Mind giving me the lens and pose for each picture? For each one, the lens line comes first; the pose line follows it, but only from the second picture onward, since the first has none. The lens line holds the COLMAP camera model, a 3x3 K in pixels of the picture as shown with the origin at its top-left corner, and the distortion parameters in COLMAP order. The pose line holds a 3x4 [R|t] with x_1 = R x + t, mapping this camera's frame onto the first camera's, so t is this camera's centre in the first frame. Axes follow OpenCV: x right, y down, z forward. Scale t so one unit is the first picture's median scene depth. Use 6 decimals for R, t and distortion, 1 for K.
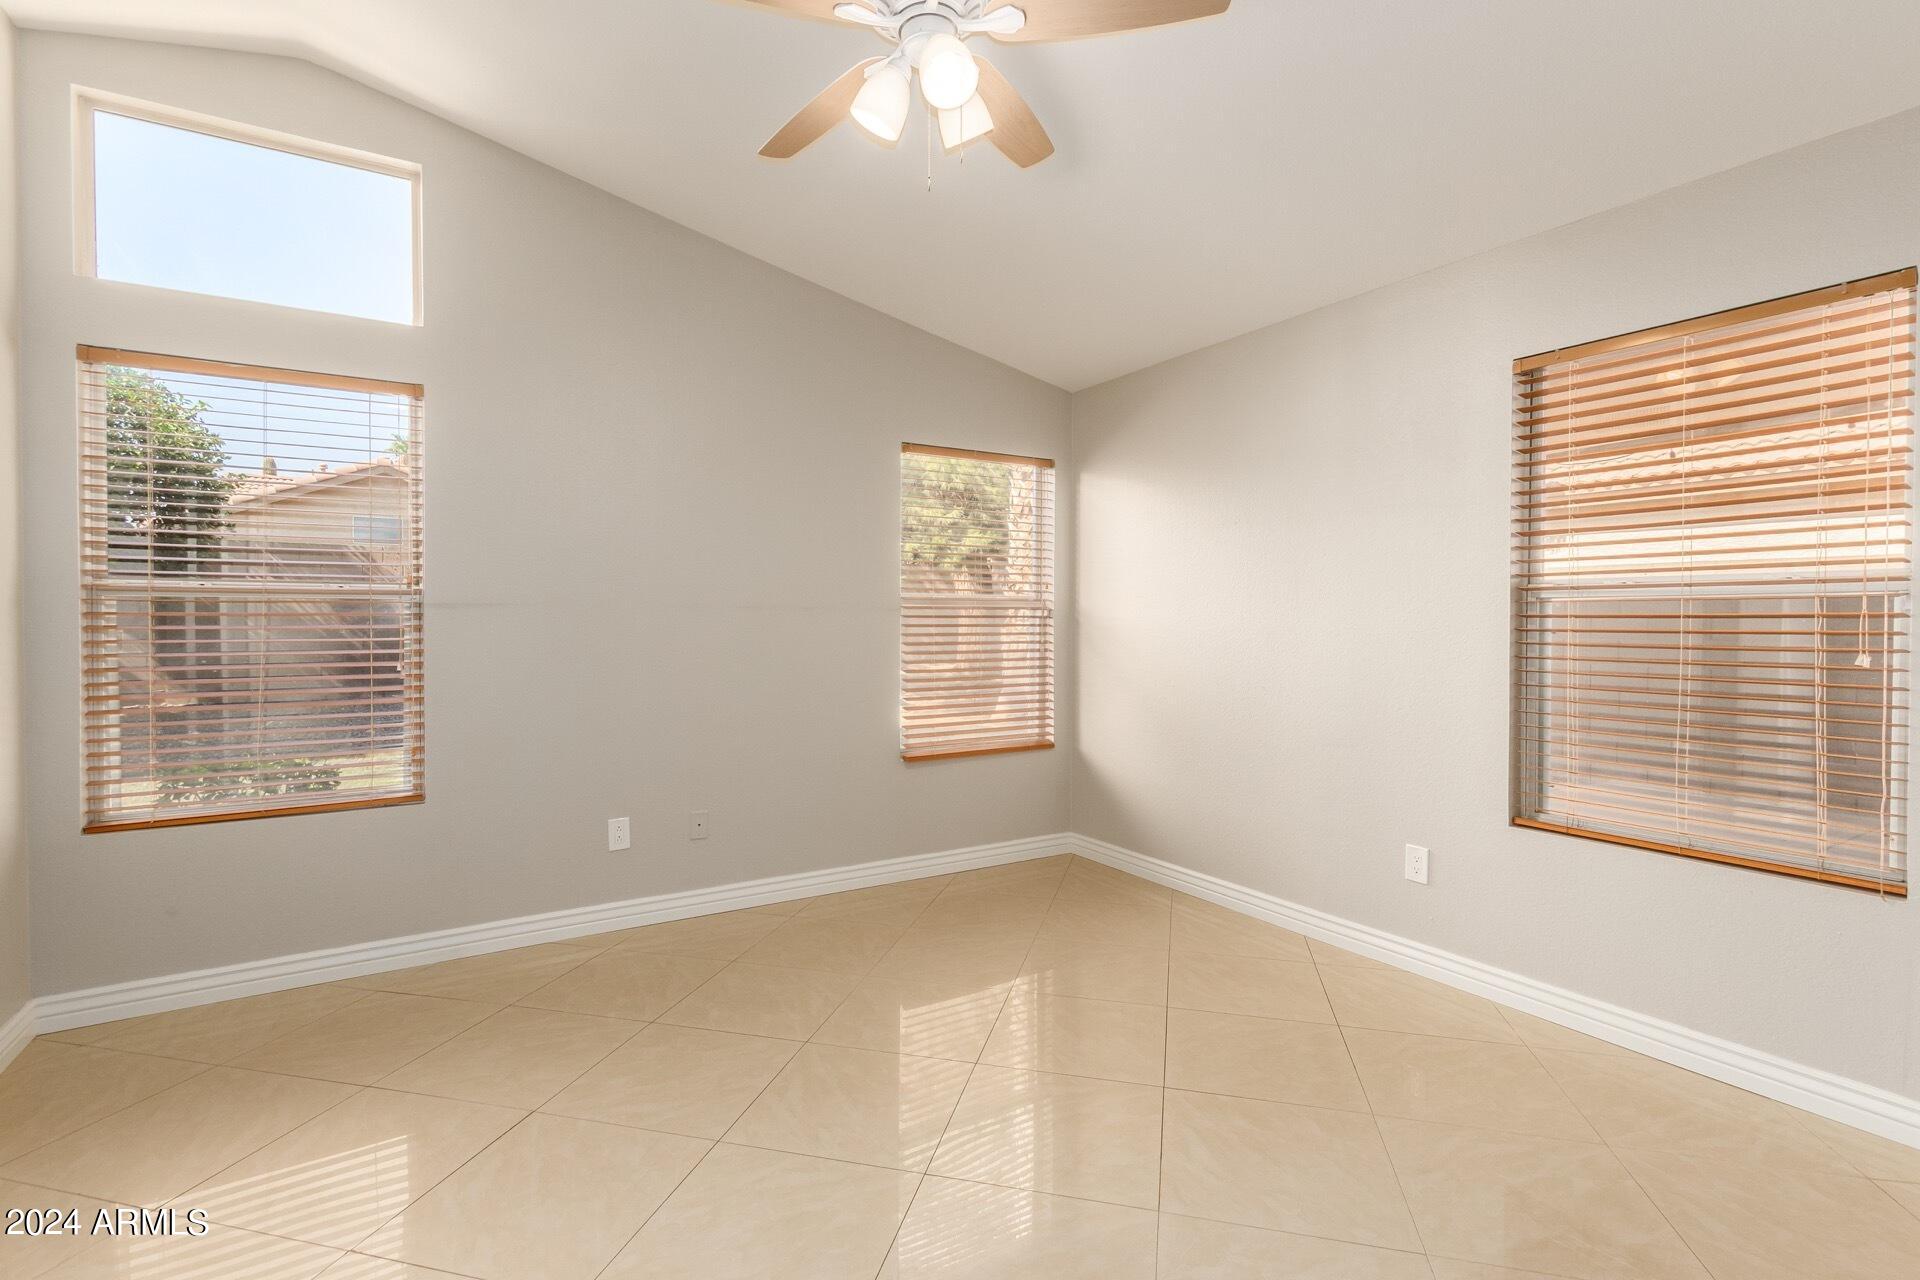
lens RADIAL K [[868.2, 0, 945.5], [0, 868.2, 650.4], [0, 0, 1]] dist [0.007413, -0.003704]
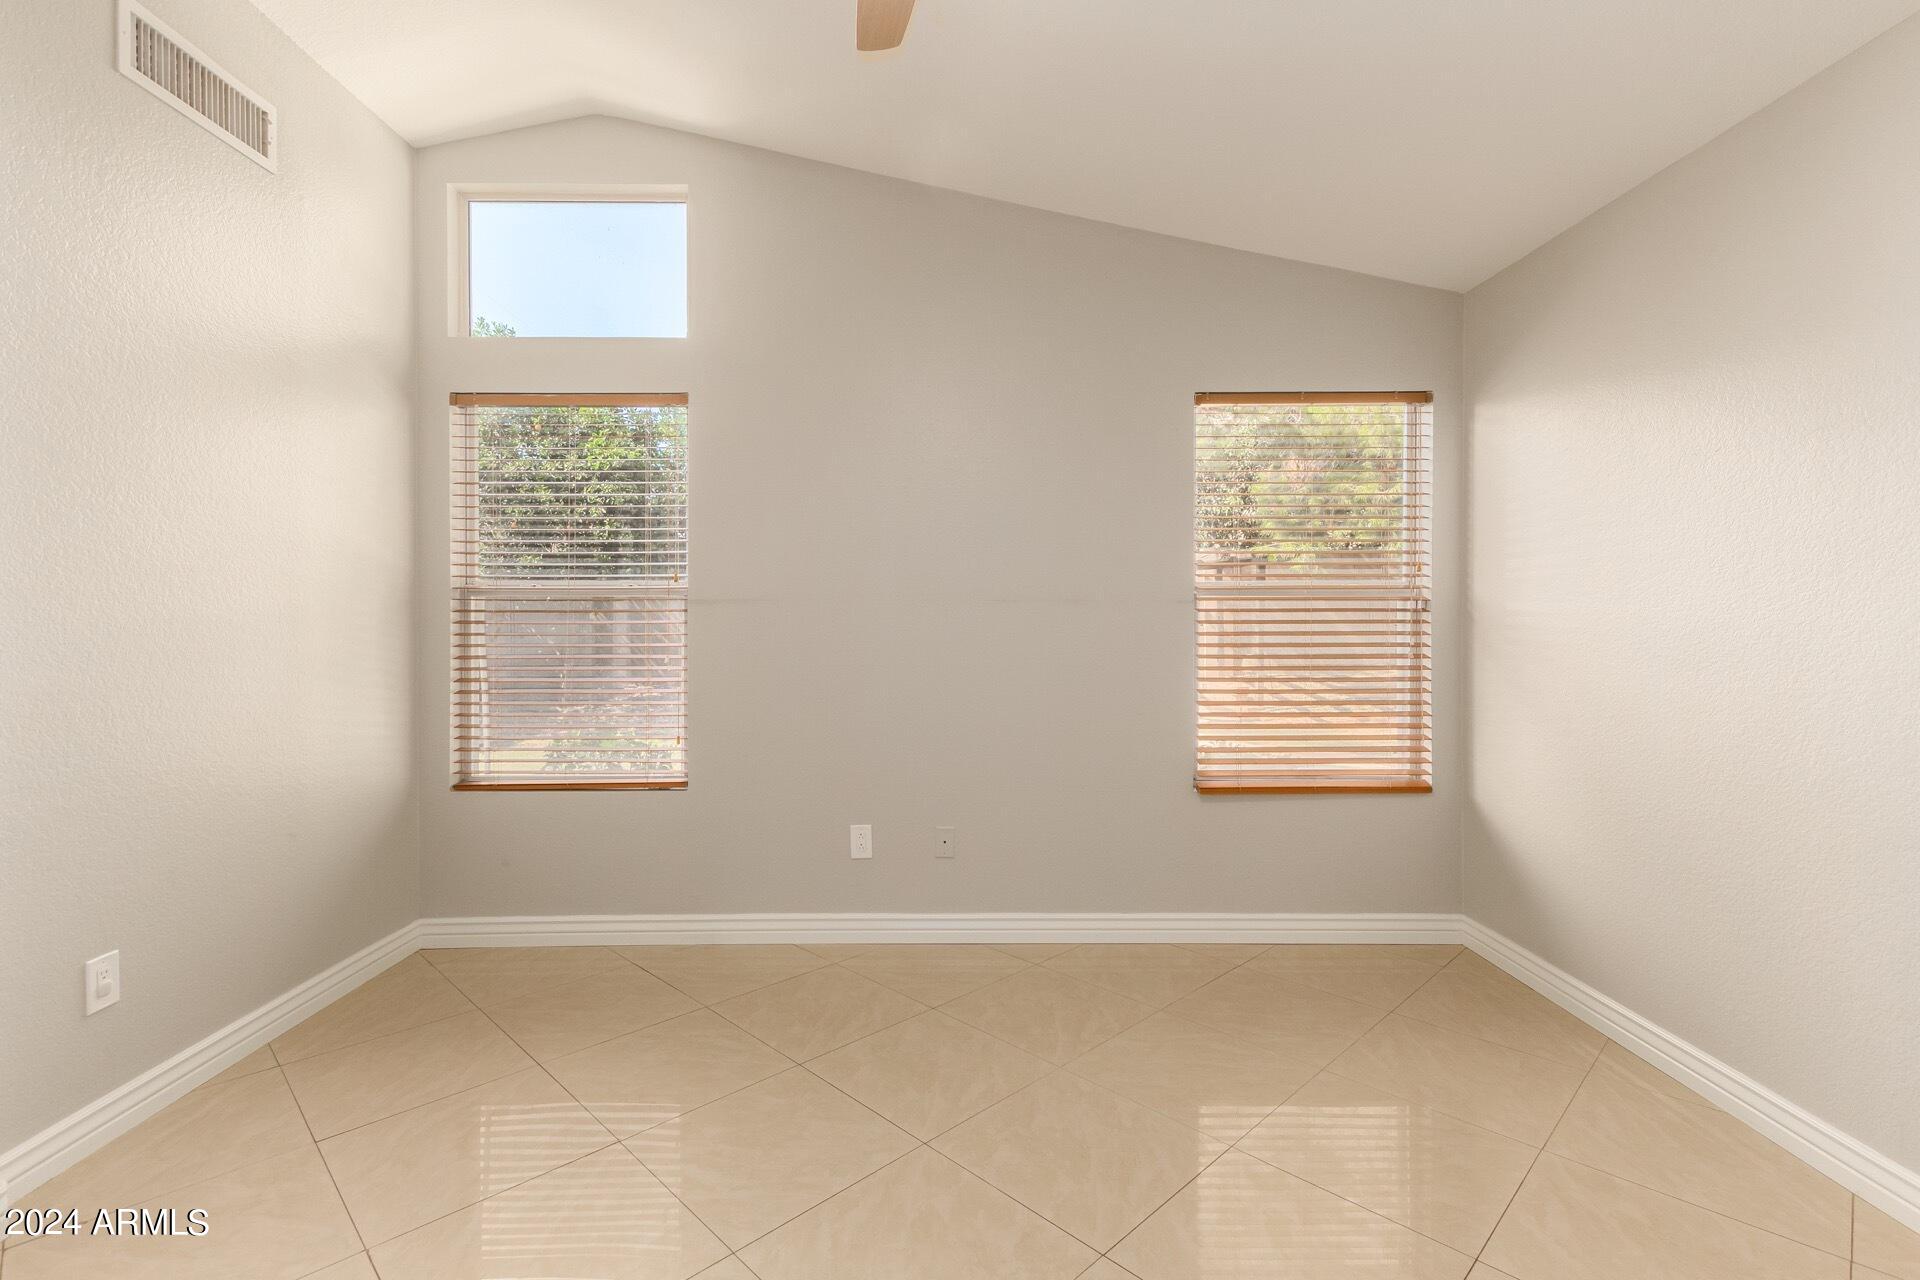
lens RADIAL K [[868.2, 0, 969.5], [0, 868.2, 635.0], [0, 0, 1]] dist [0.007413, -0.003704]
pose [[0.863209, 0.007148, -0.504797, 0.174302], [-0.016099, 0.999781, -0.013372, -0.002280], [0.504591, 0.019670, 0.863135, 0.207364]]
